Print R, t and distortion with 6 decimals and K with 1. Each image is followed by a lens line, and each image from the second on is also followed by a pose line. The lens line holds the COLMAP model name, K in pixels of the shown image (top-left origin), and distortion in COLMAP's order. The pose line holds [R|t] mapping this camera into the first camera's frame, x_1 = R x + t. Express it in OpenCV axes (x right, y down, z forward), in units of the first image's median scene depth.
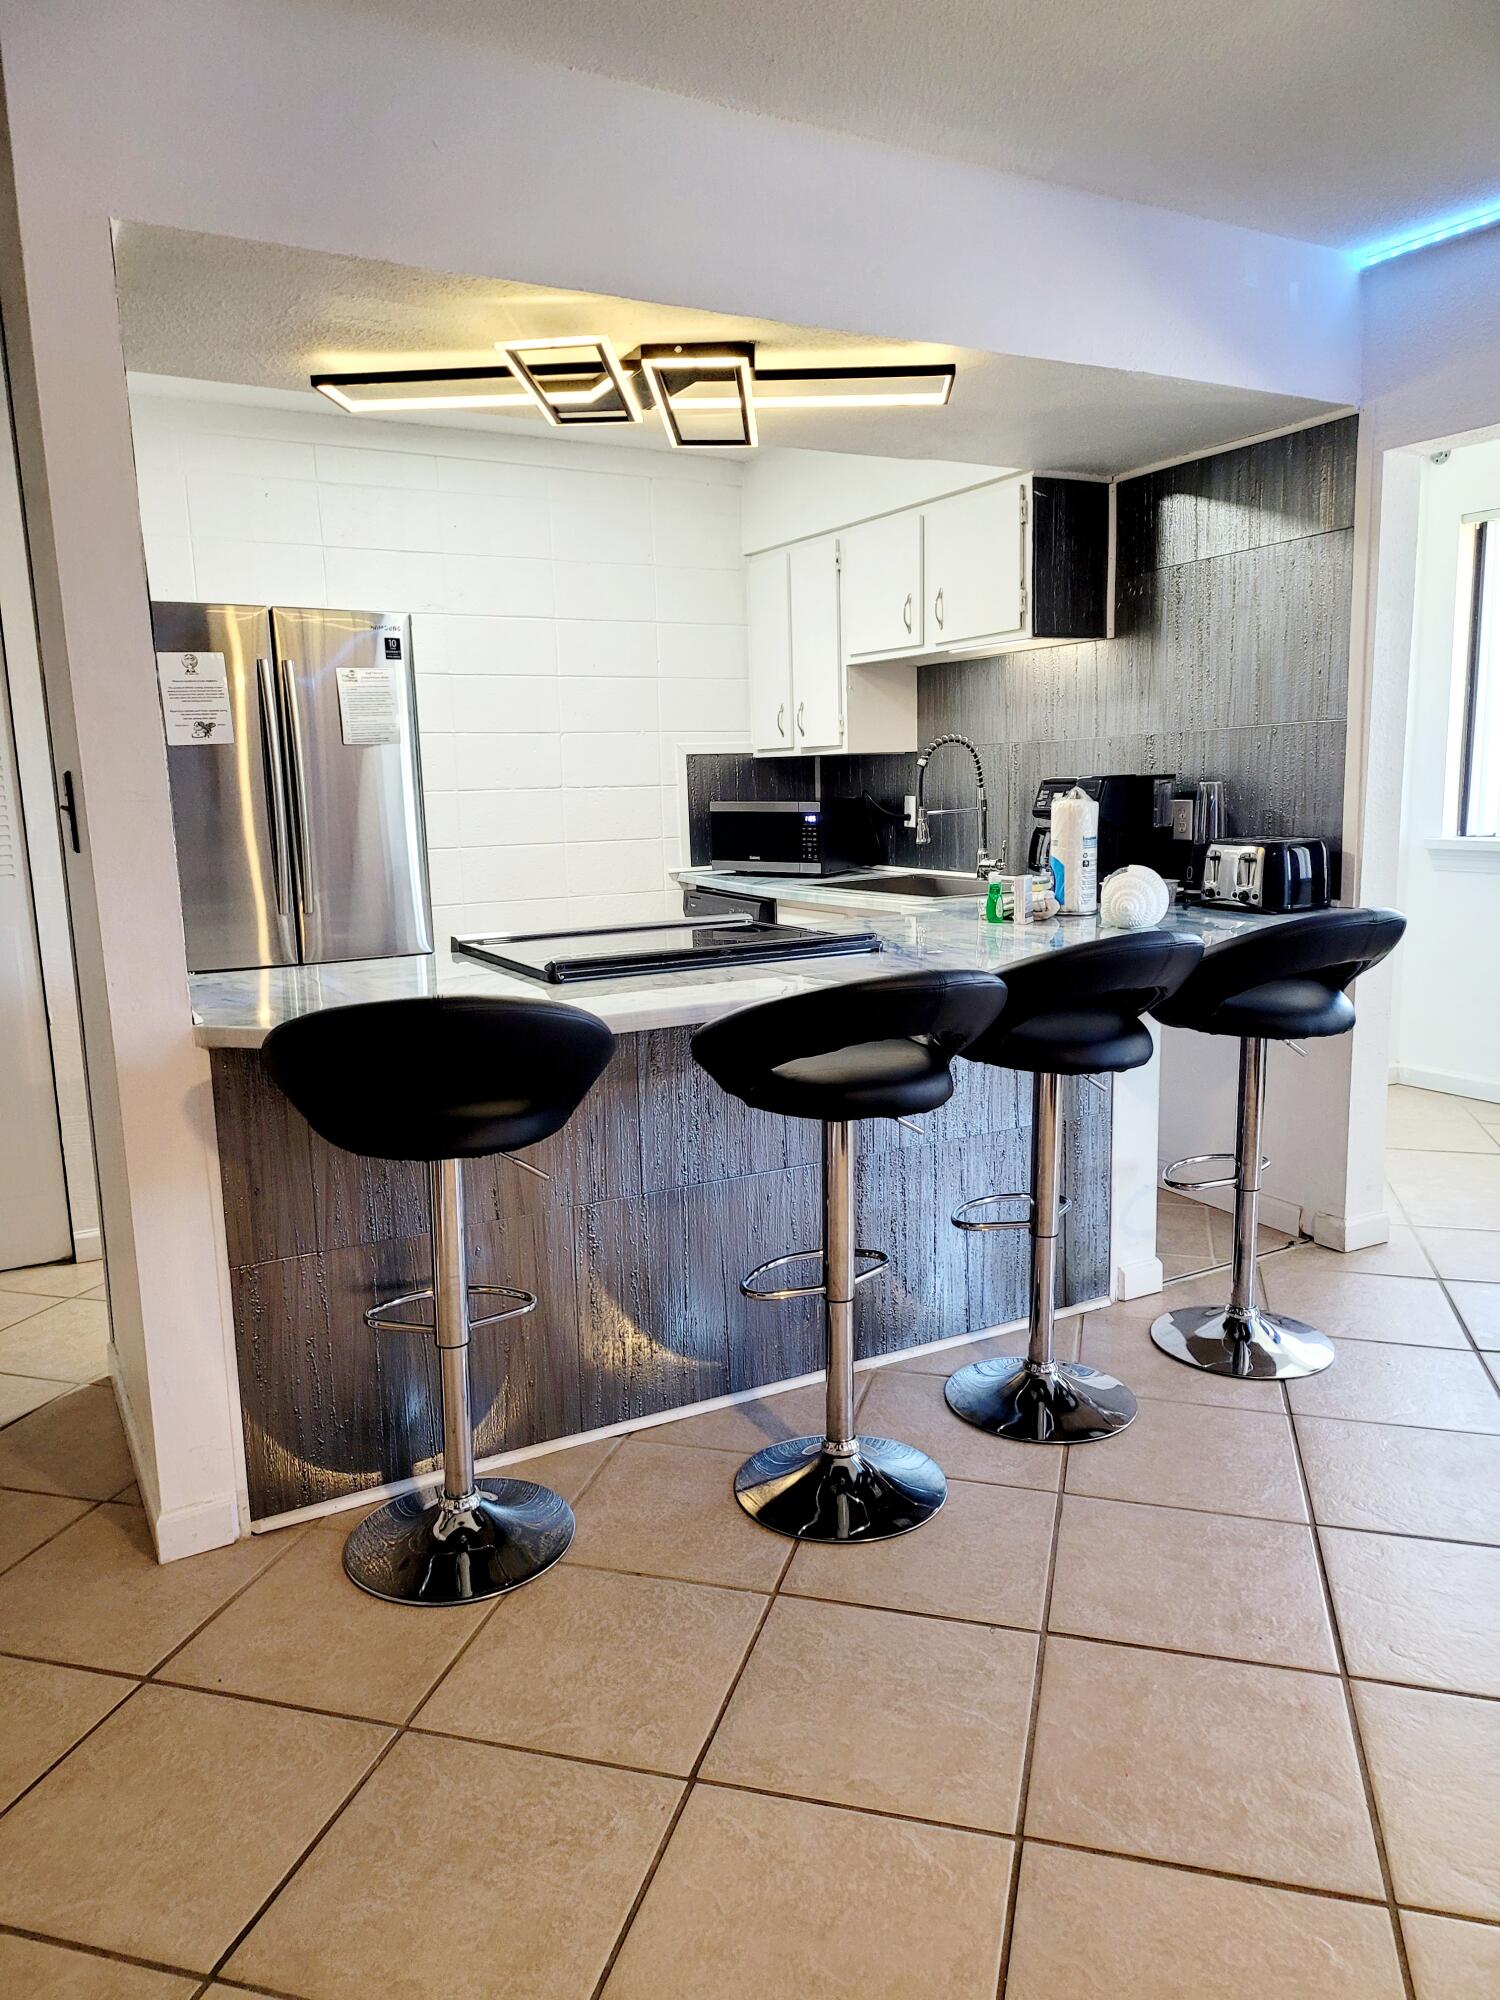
lens RADIAL K [[1361.2, 0, 753.9], [0, 1361.2, 991.5], [0, 0, 1]] dist [0.054610, -0.038398]
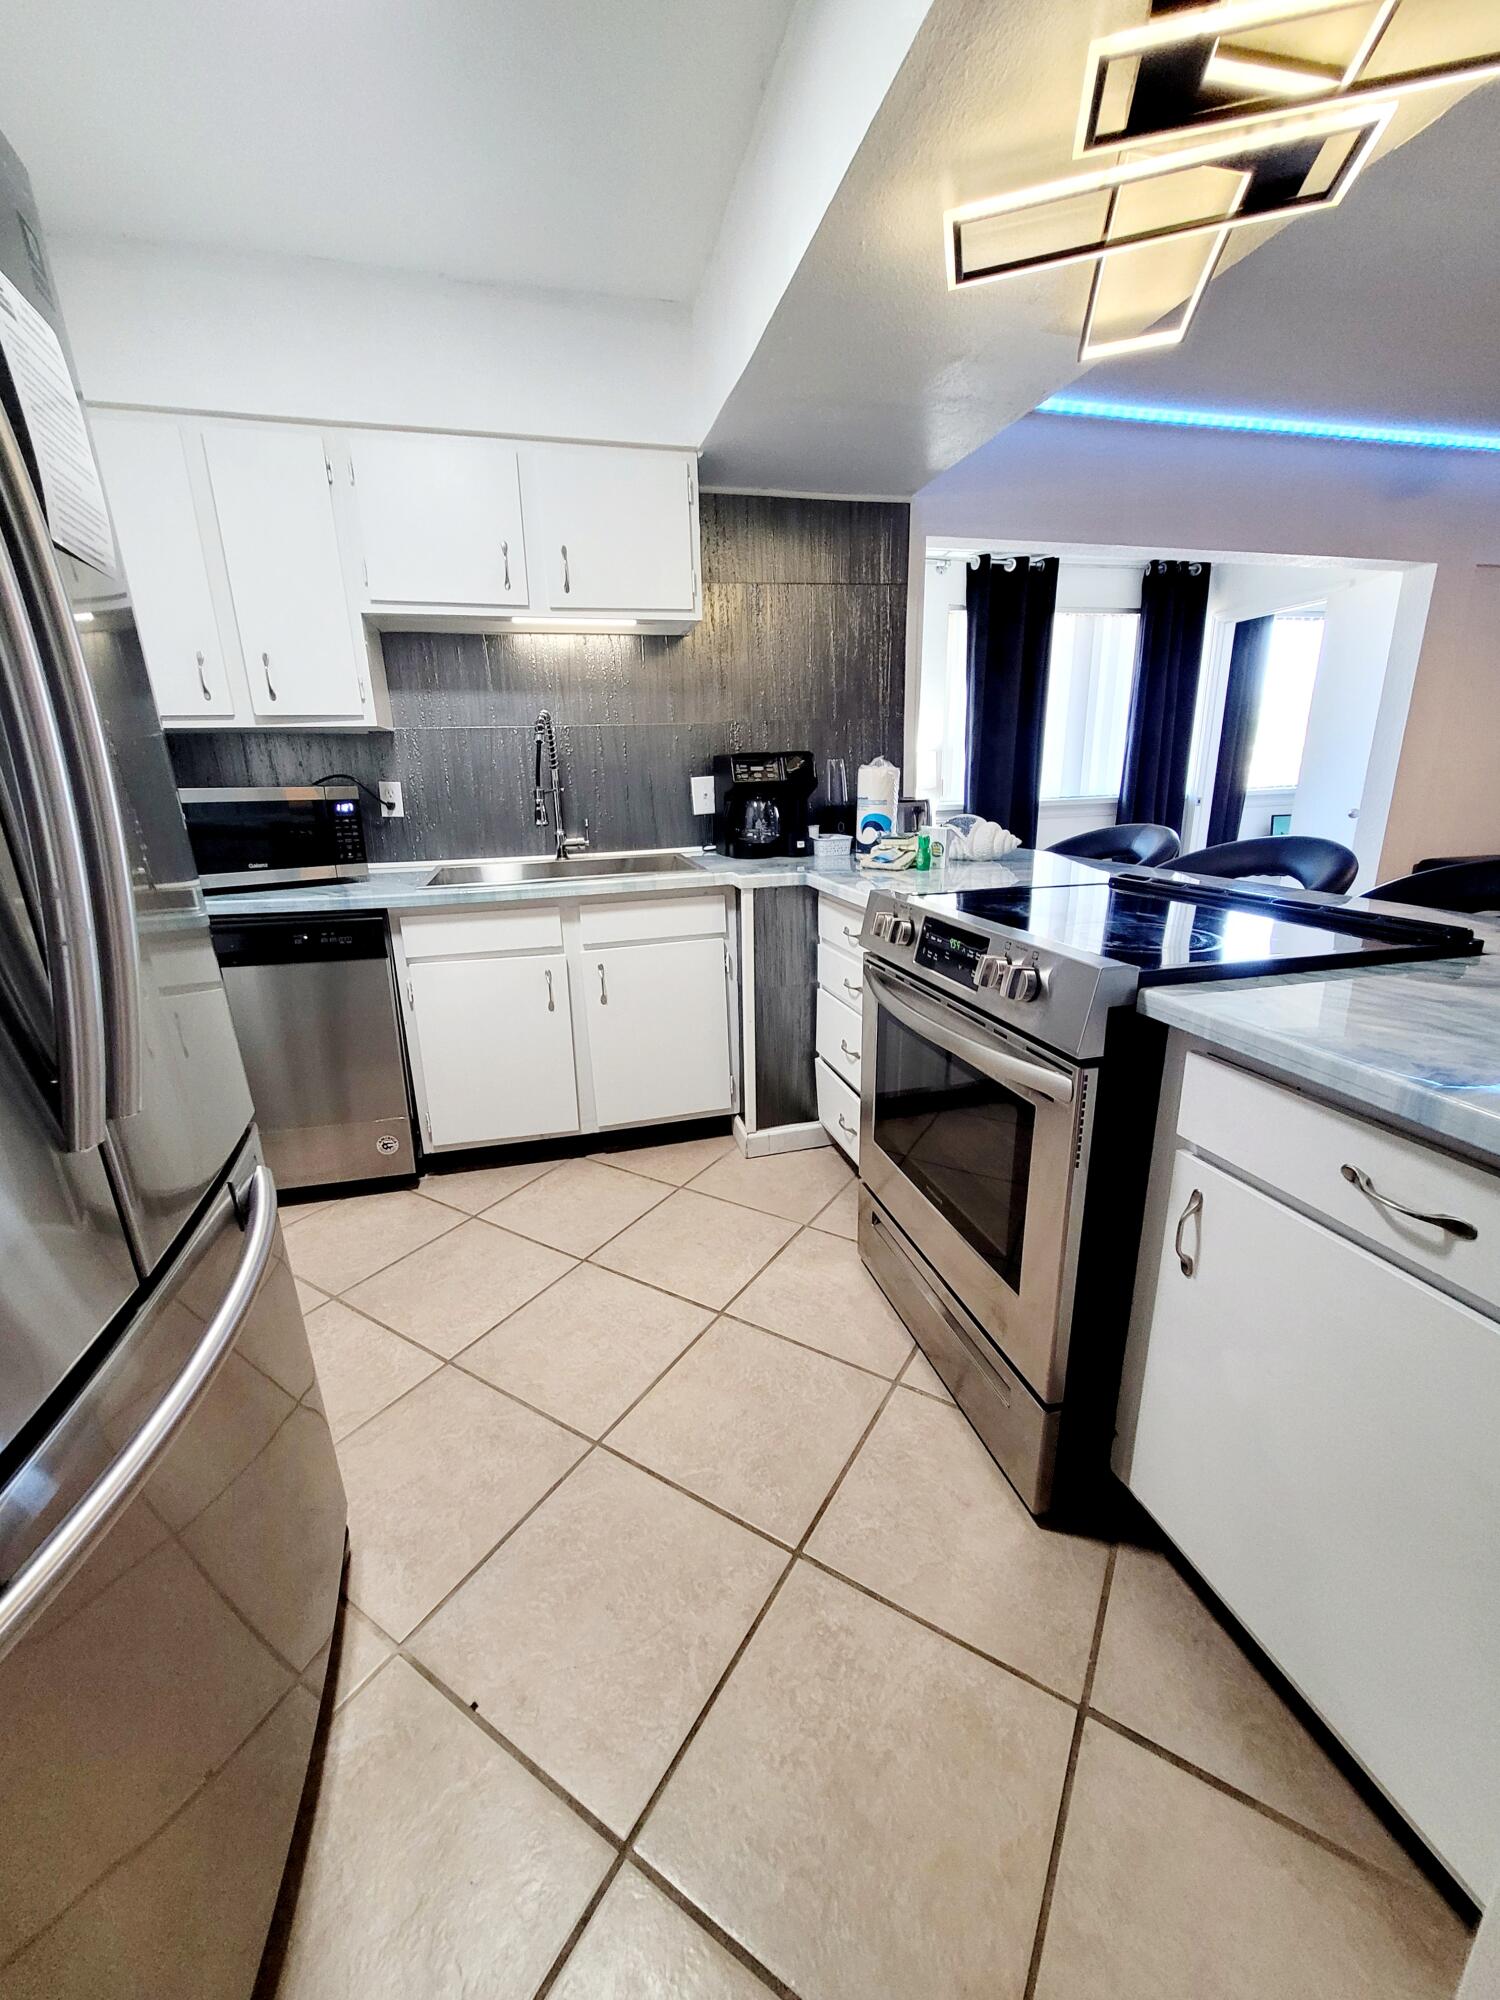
lens RADIAL K [[782.7, 0, 741.6], [0, 782.7, 994.3], [0, 0, 1]] dist [0.002275, -0.000689]
pose [[0.270346, -0.244598, 0.931174, -0.384108], [0.162826, 0.964872, 0.206177, -0.085738], [-0.948894, 0.095880, 0.300677, 0.715108]]
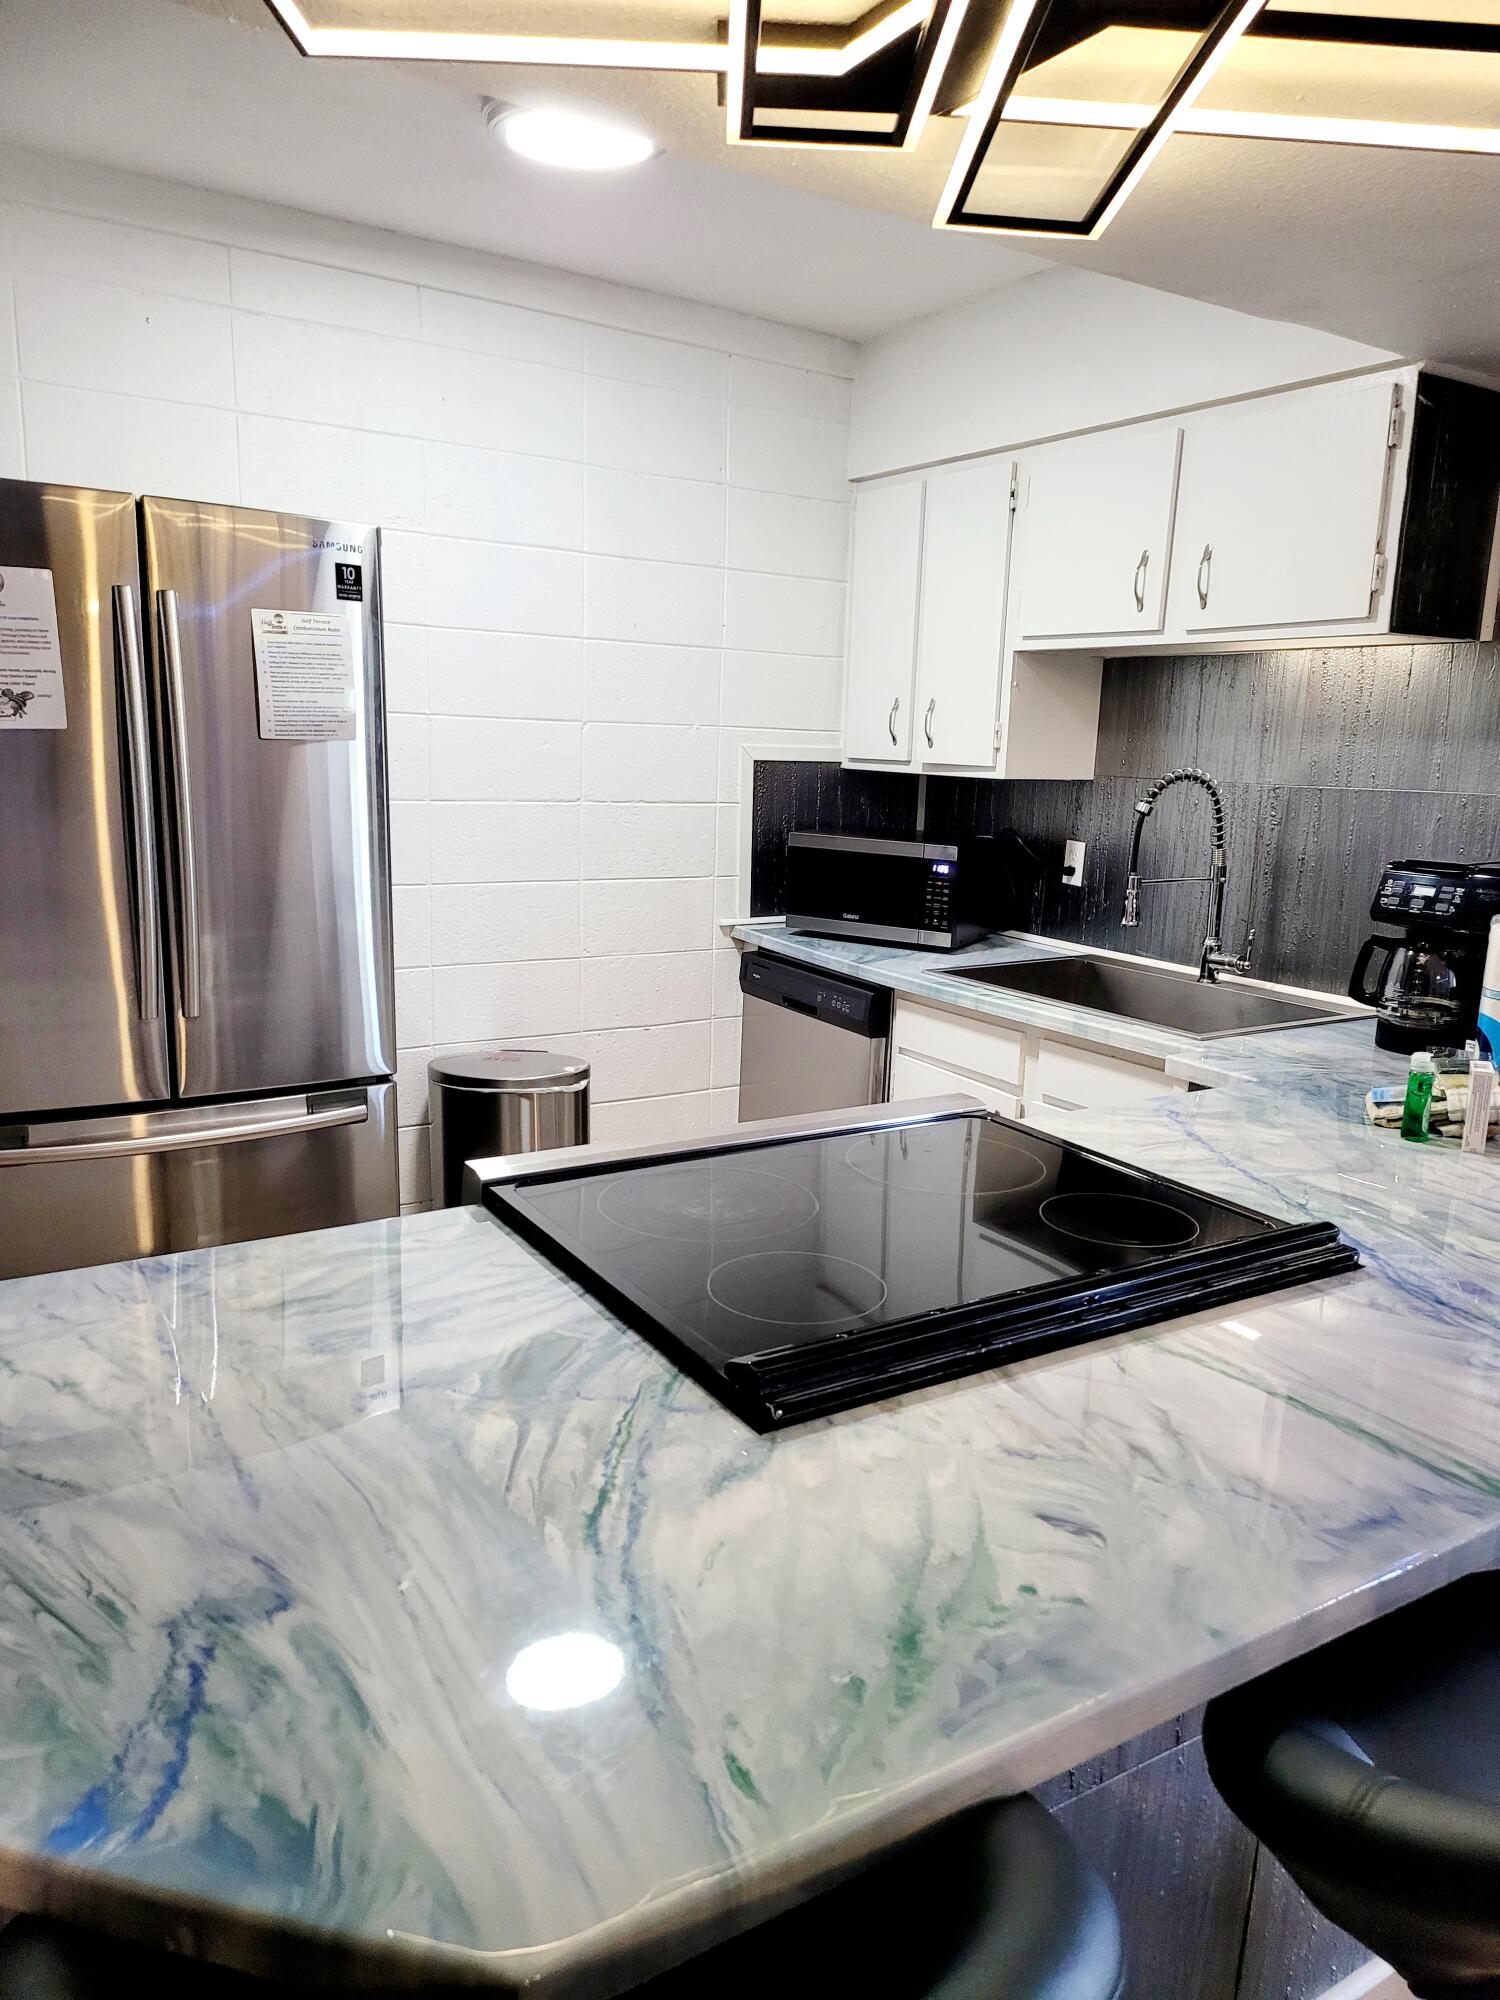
lens RADIAL K [[1361.2, 0, 764.5], [0, 1361.2, 1006.8], [0, 0, 1]] dist [0.054610, -0.038398]
pose [[0.996297, 0.046749, 0.072163, -0.104846], [-0.049676, 0.997991, 0.039316, -0.087206], [-0.070180, -0.042755, 0.996618, 0.339725]]
